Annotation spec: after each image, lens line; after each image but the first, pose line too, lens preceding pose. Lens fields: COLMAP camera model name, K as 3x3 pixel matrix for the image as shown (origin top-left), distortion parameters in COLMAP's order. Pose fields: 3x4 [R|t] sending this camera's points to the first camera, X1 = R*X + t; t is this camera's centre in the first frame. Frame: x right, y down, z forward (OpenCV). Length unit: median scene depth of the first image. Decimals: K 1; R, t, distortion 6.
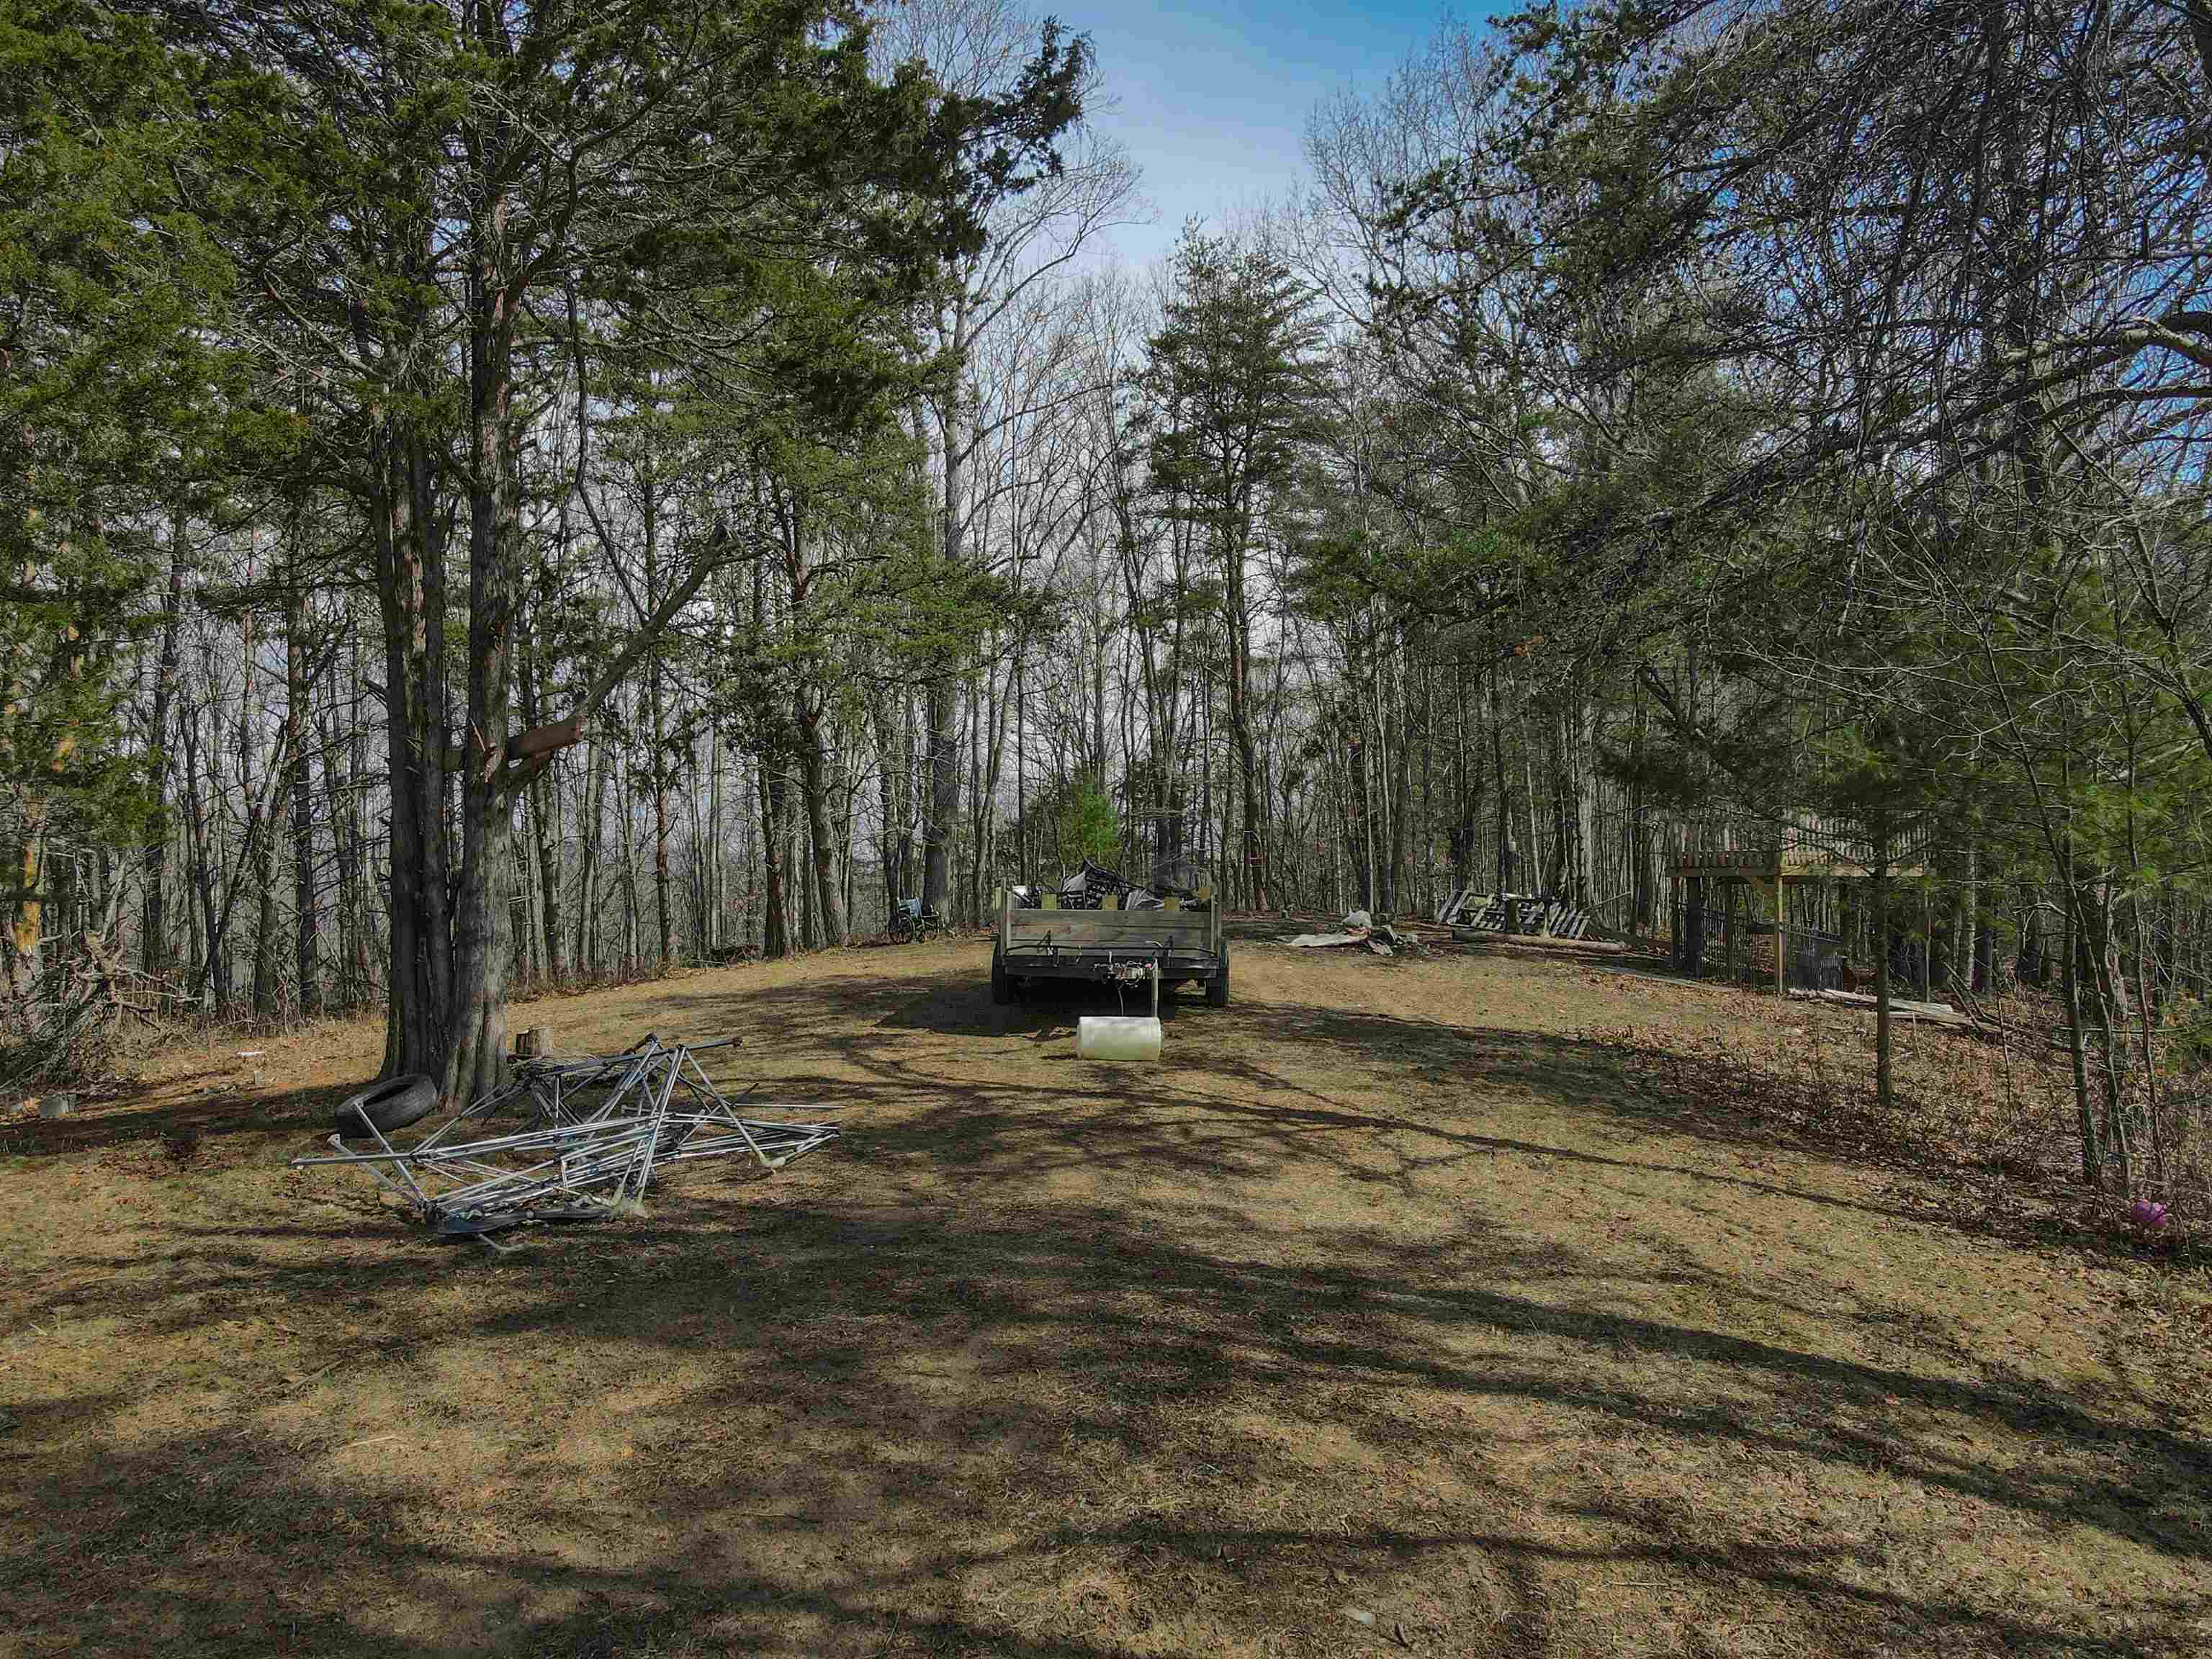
lens RADIAL K [[1615.3, 0, 1103.7], [0, 1615.3, 831.4], [0, 0, 1]] dist [0.017324, 0.002613]
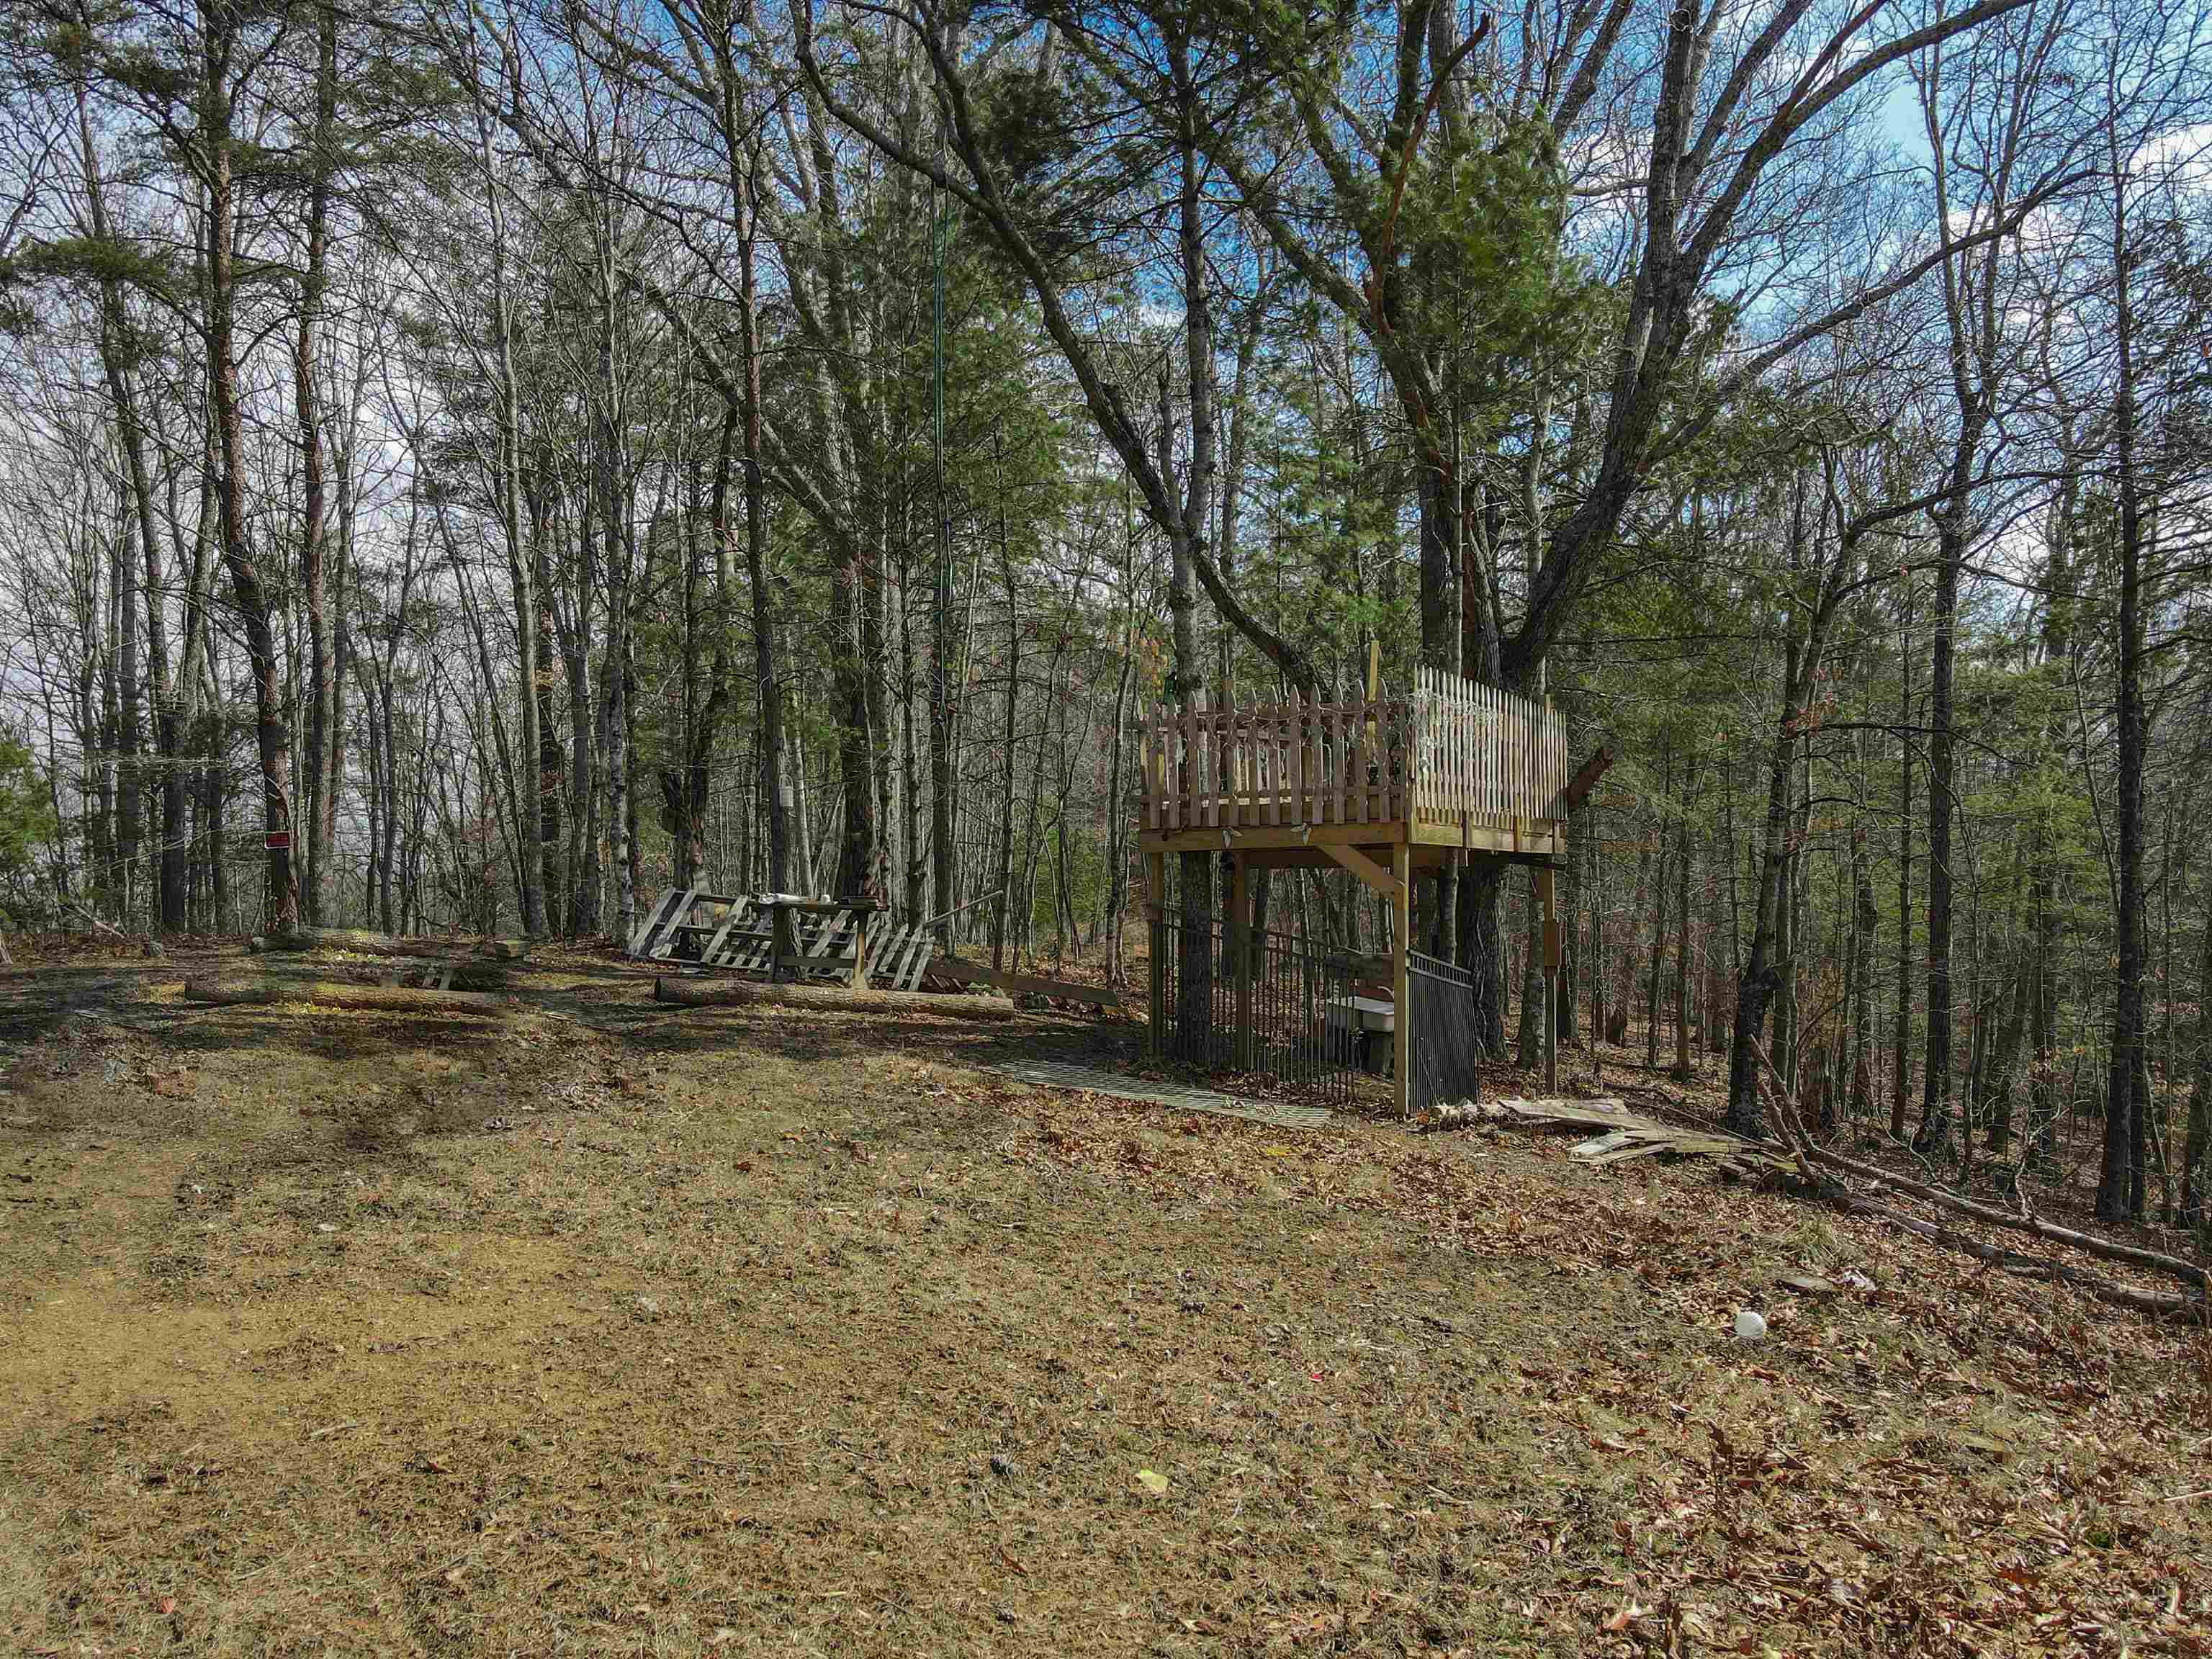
lens RADIAL K [[1615.3, 0, 1103.7], [0, 1615.3, 831.4], [0, 0, 1]] dist [0.017324, 0.002613]
pose [[0.890749, -0.007804, 0.454428, 0.128954], [0.004224, 0.999952, 0.008892, 0.016925], [-0.454475, -0.006001, 0.890739, 0.577442]]
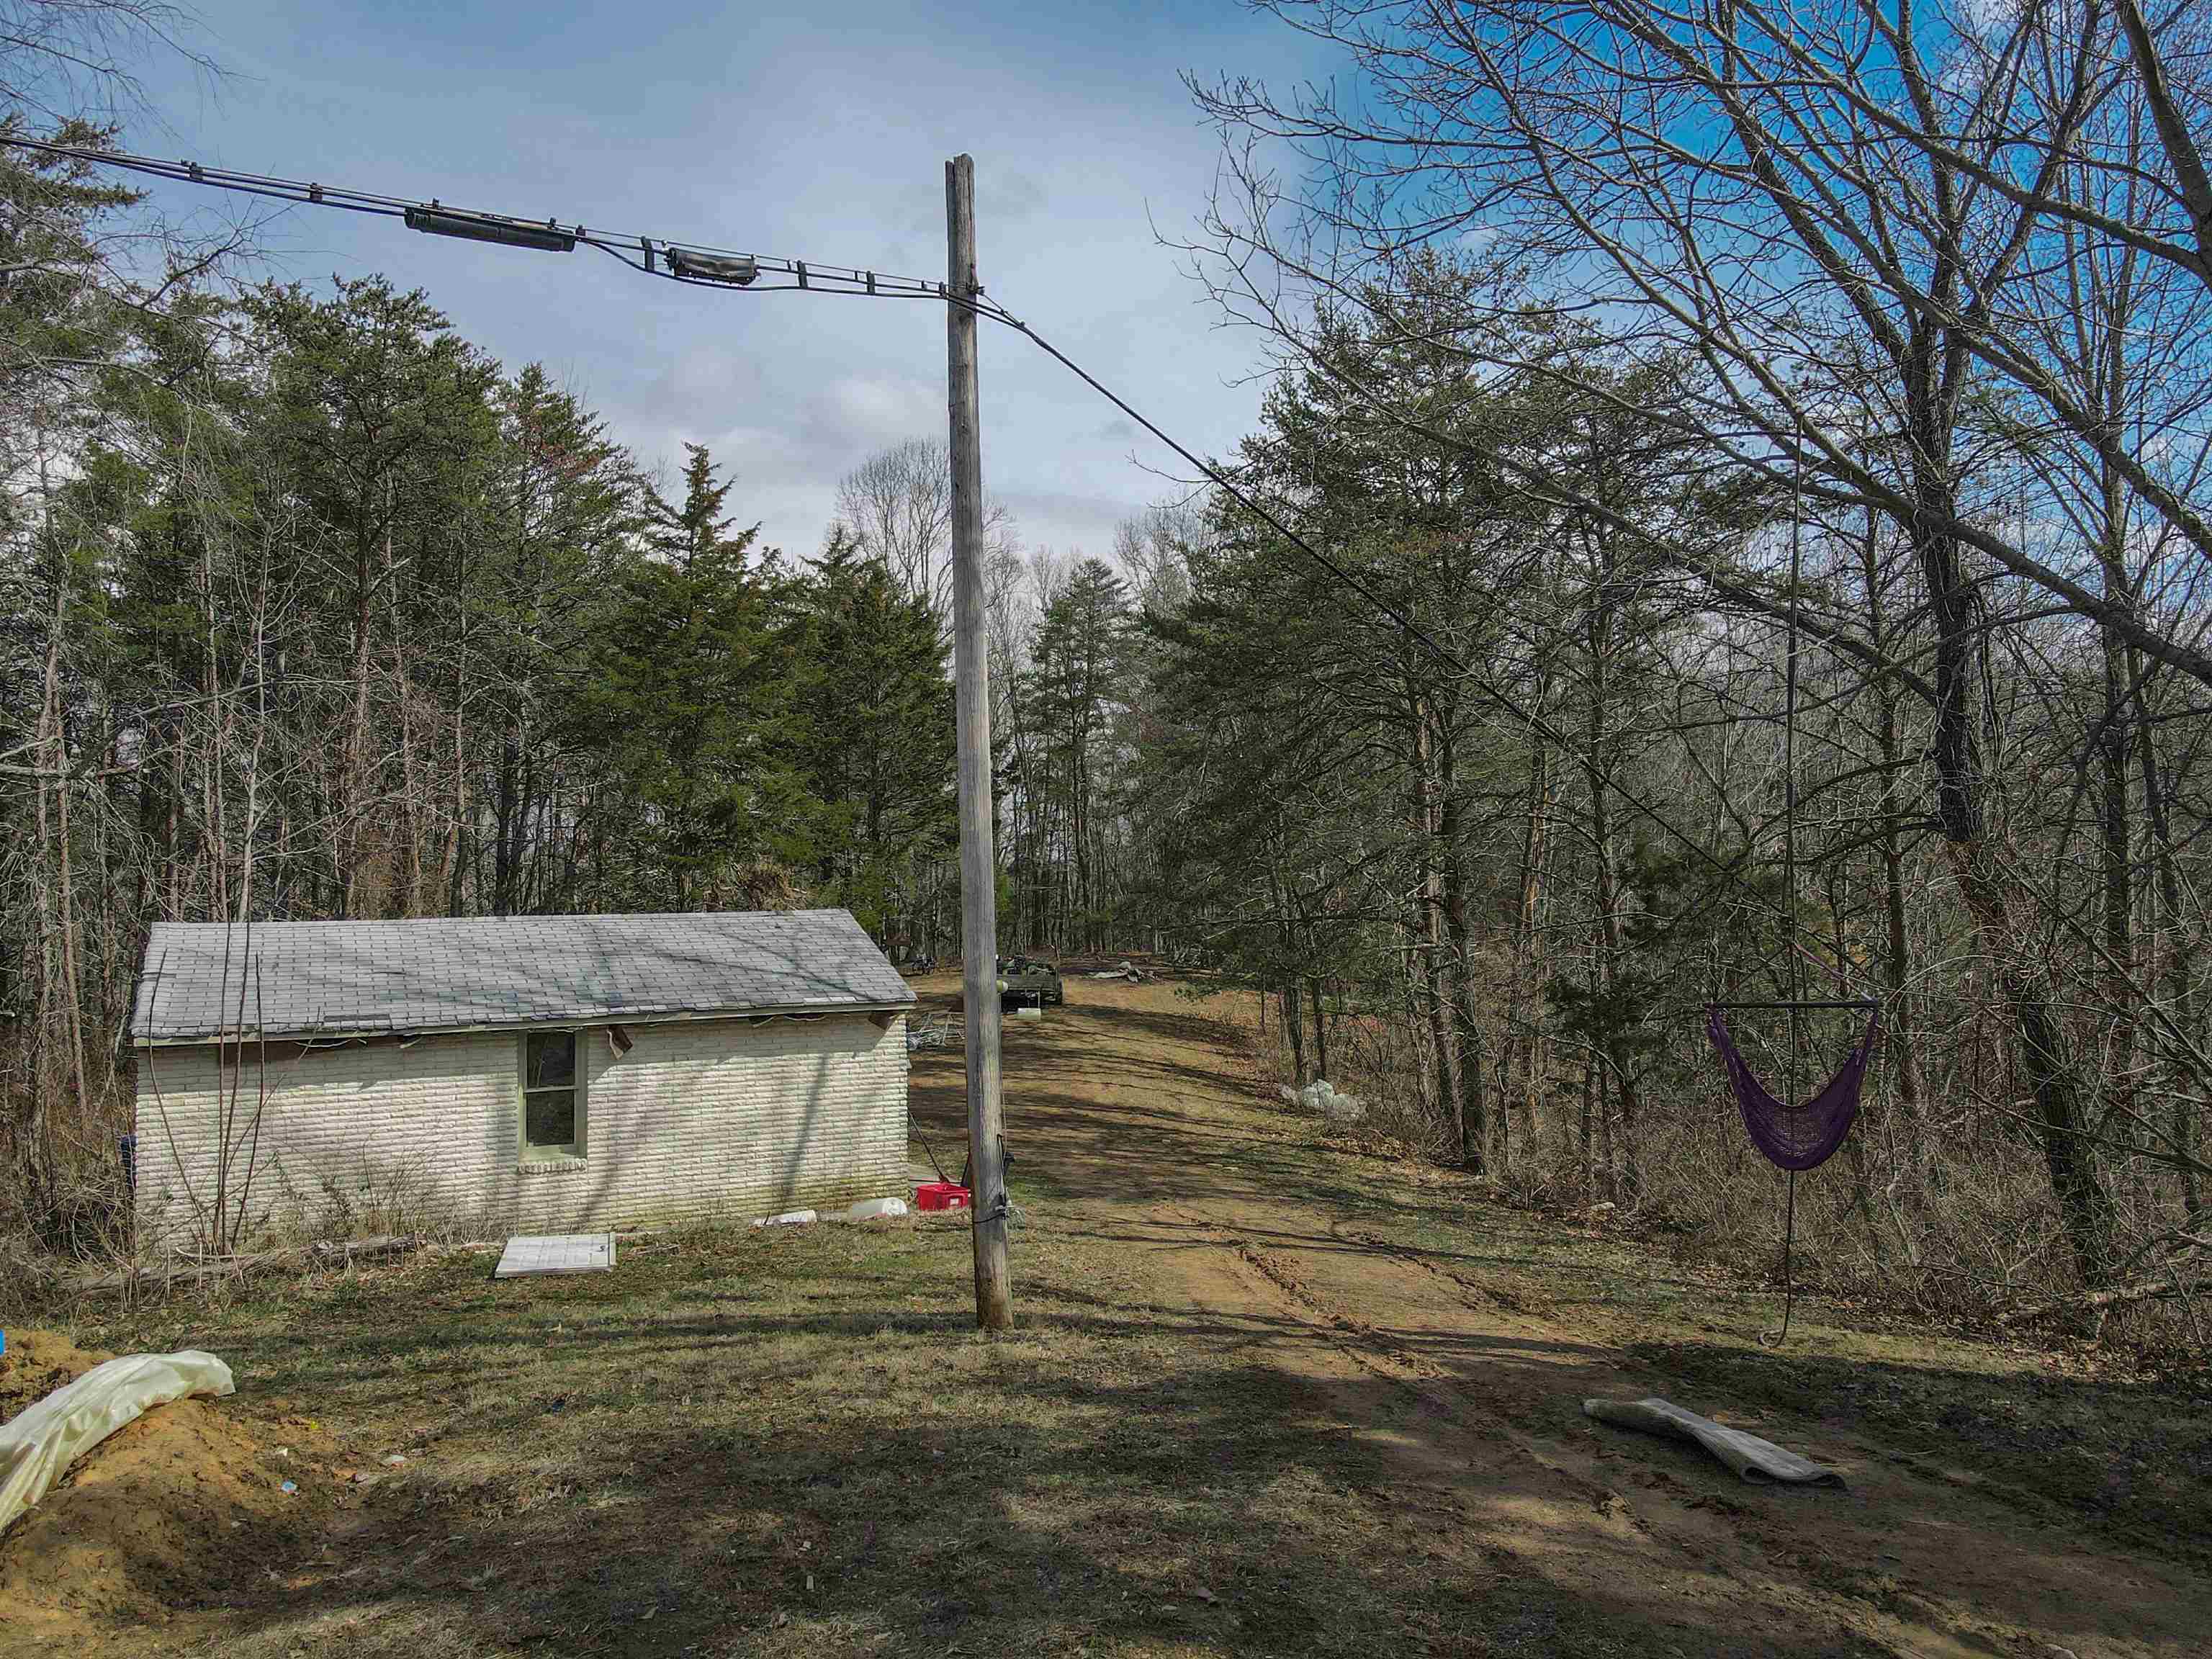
lens RADIAL K [[1615.3, 0, 1103.7], [0, 1615.3, 831.4], [0, 0, 1]] dist [0.017324, 0.002613]
pose [[0.996817, 0.003234, 0.079655, -0.062057], [-0.003596, 0.999984, 0.004414, -0.162299], [-0.079640, -0.004686, 0.996813, -1.428036]]
